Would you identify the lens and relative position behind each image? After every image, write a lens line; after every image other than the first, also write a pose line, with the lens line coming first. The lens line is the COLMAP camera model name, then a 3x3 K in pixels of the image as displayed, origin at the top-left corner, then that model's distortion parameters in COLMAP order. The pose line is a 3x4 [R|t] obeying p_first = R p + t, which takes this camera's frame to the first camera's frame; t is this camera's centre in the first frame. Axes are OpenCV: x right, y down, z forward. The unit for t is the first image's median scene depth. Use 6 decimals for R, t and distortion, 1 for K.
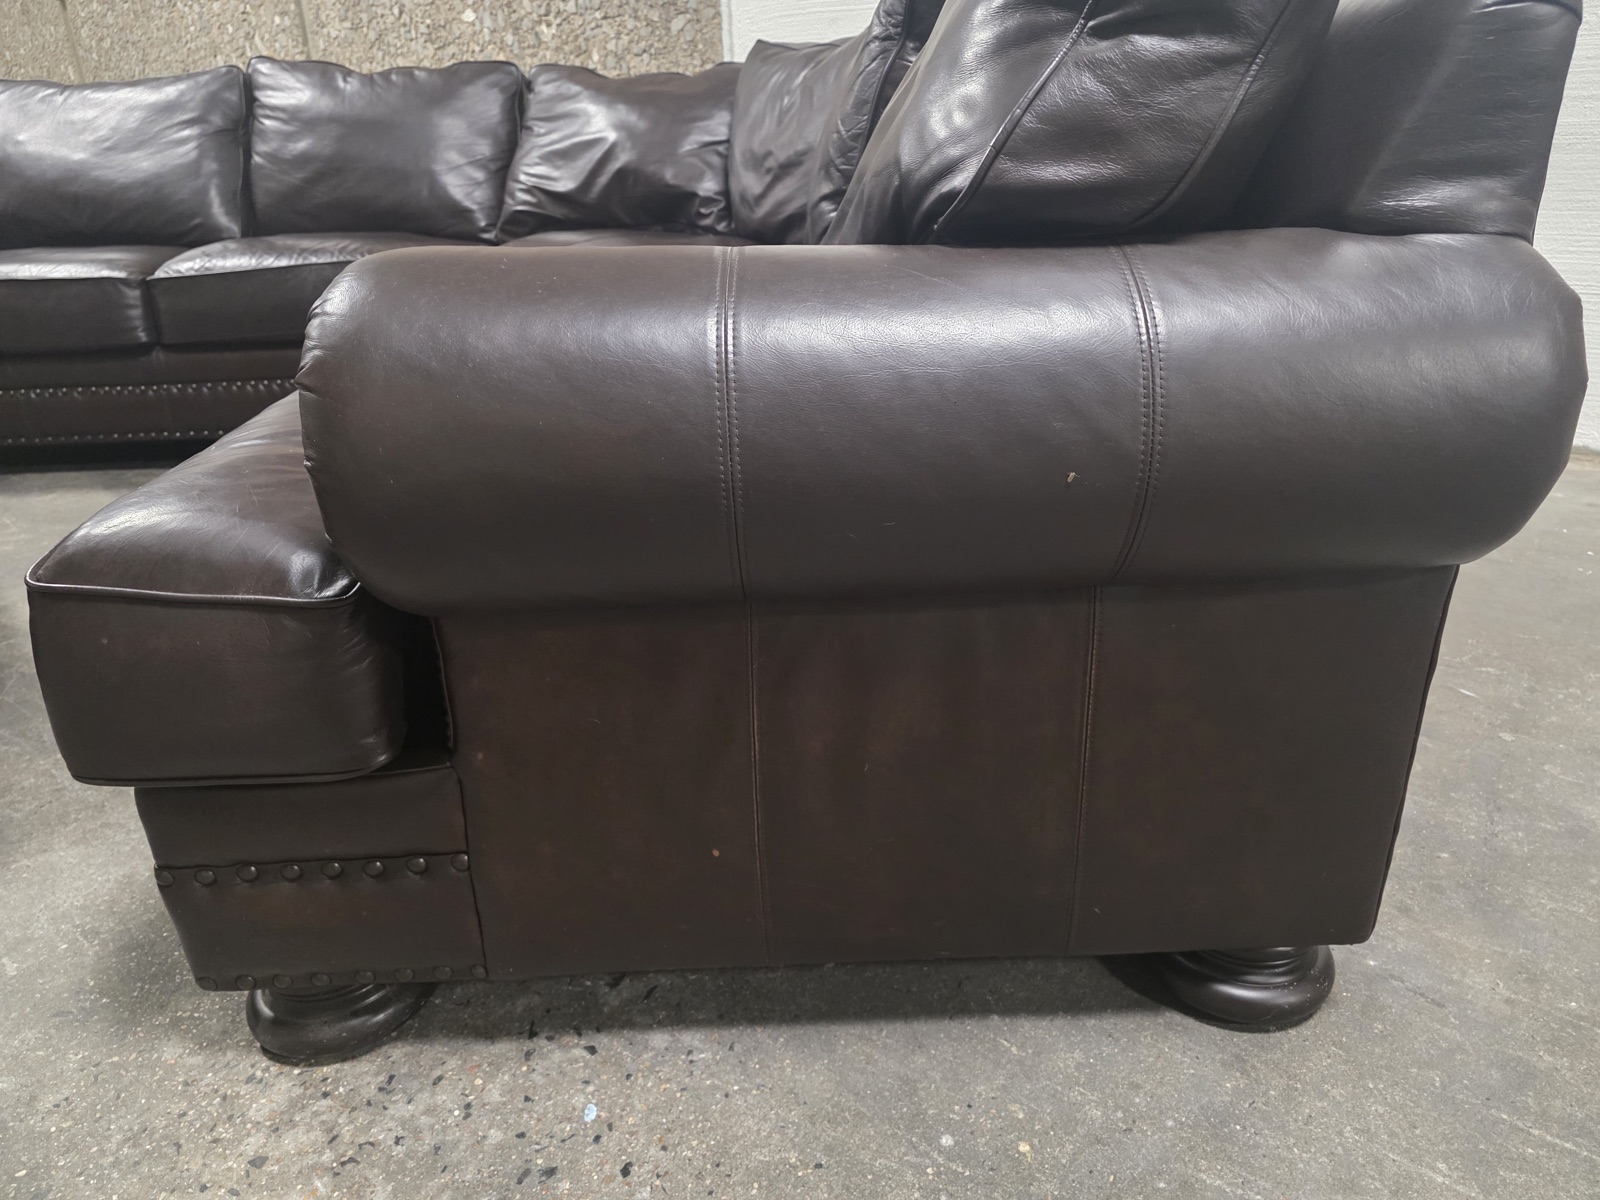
lens RADIAL K [[1087.0, 0, 804.3], [0, 1087.0, 603.6], [0, 0, 1]] dist [0.040822, -0.034170]
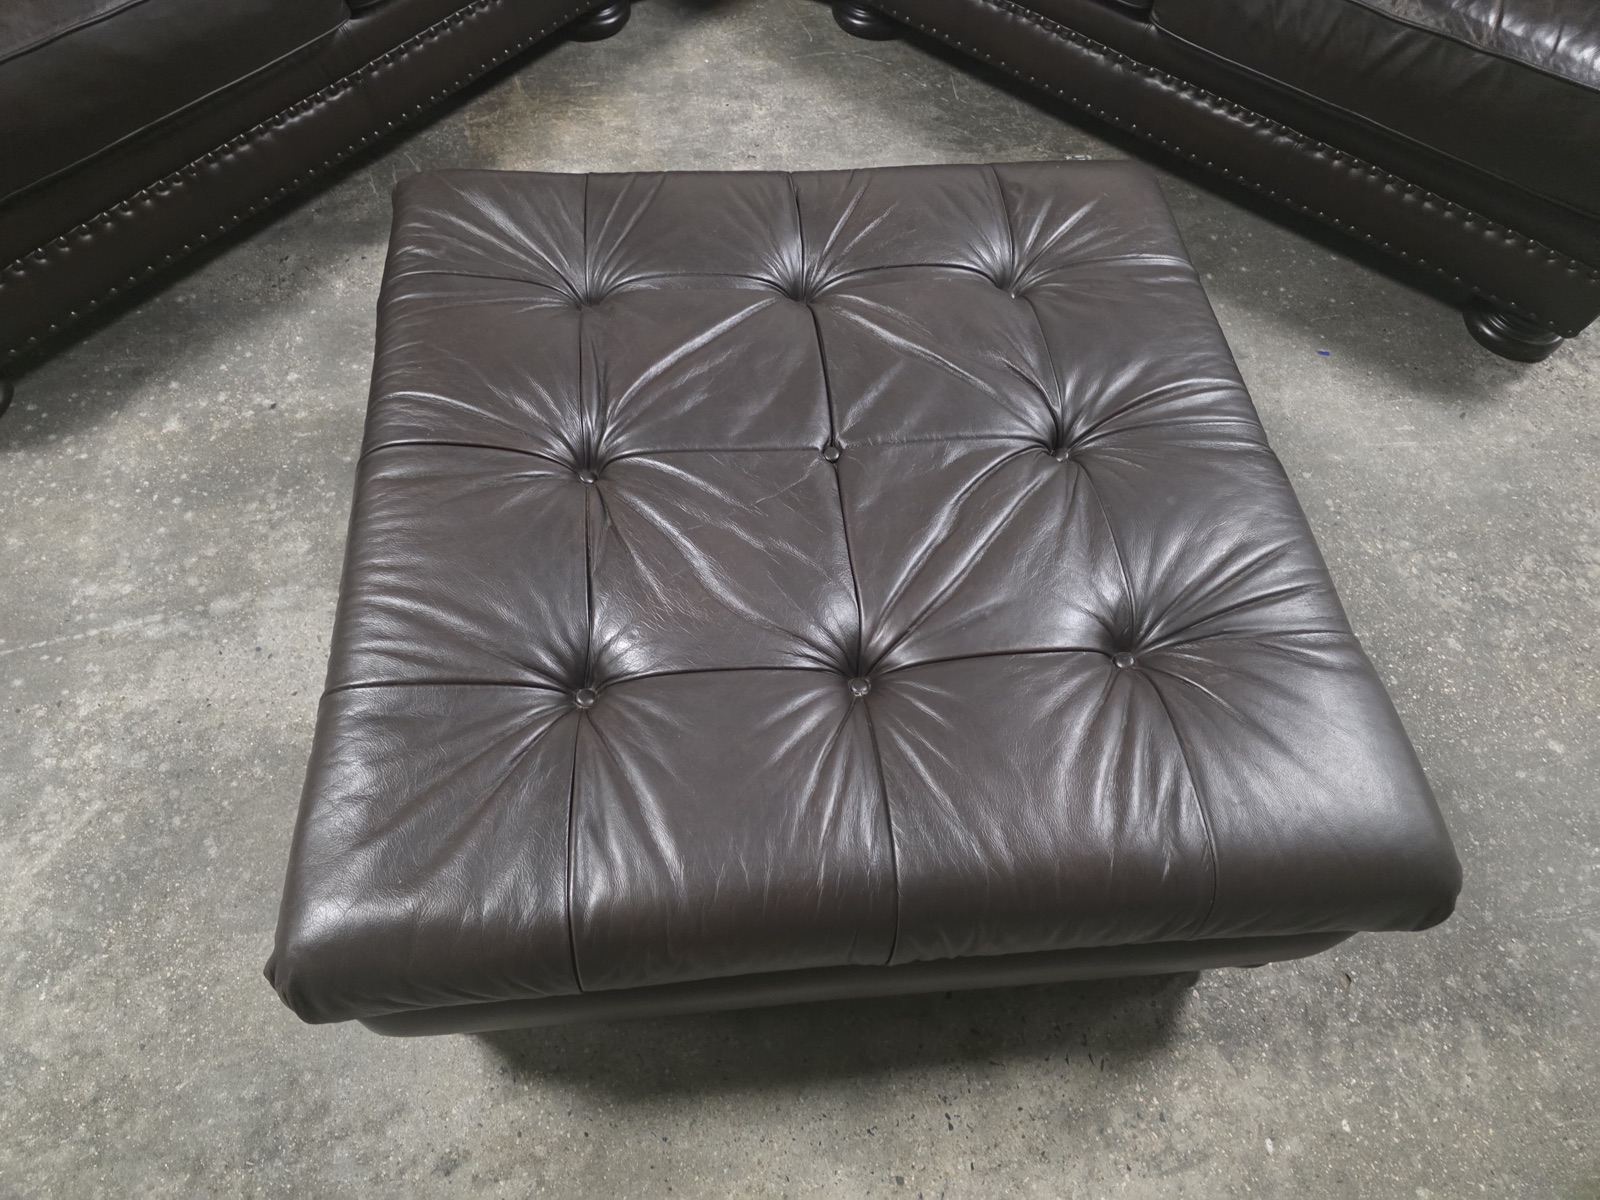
lens RADIAL K [[1087.0, 0, 784.9], [0, 1087.0, 605.4], [0, 0, 1]] dist [0.040822, -0.034170]
pose [[0.613930, -0.628699, 0.477313, -0.863187], [0.242079, 0.725503, 0.644239, -0.303054], [-0.751324, -0.279970, 0.597603, 0.232667]]
